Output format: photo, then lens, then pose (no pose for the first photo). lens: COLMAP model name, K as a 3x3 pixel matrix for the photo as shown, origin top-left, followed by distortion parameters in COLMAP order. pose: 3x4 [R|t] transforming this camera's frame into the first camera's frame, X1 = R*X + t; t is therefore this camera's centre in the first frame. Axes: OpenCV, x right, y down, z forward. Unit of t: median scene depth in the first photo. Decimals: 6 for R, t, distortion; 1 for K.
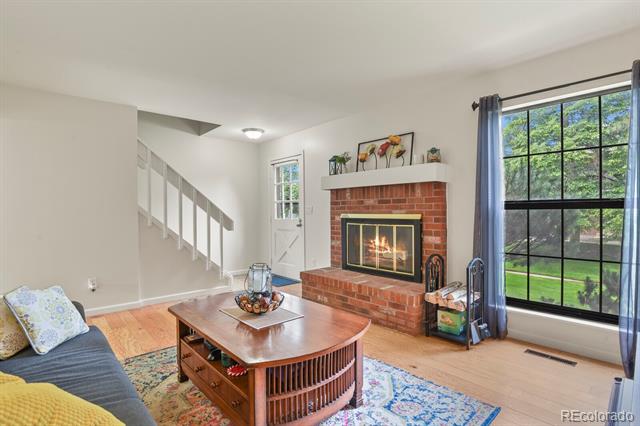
lens RADIAL K [[320.3, 0, 320.0], [0, 320.3, 213.0], [0, 0, 1]] dist [-0.024901, -0.000514]
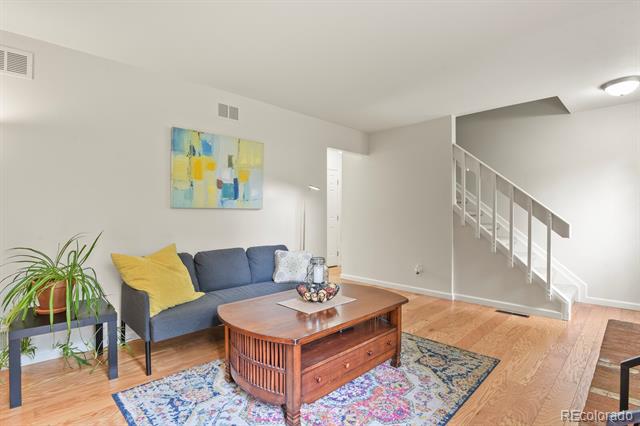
lens RADIAL K [[320.3, 0, 320.0], [0, 320.3, 213.0], [0, 0, 1]] dist [-0.024901, -0.000514]
pose [[0.056579, 0.006318, -0.998378, 0.653607], [0.000341, 0.999980, 0.006348, -0.007075], [0.998398, -0.000699, 0.056576, 0.642698]]
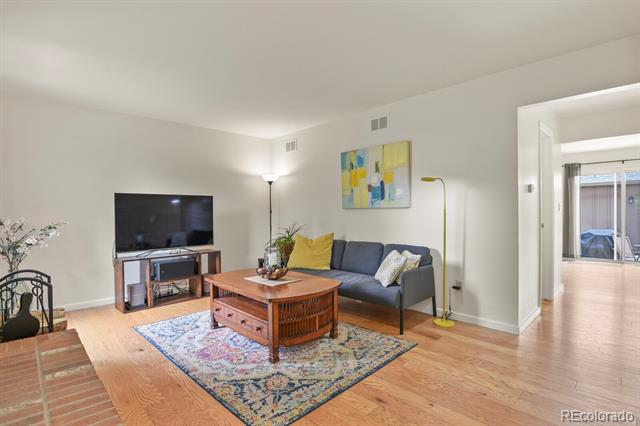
lens RADIAL K [[320.3, 0, 320.0], [0, 320.3, 213.0], [0, 0, 1]] dist [-0.024901, -0.000514]
pose [[-0.998984, 0.012233, -0.043378, -0.237644], [0.012449, 0.999911, -0.004705, 0.008374], [0.043317, -0.005240, -0.999048, 1.720636]]
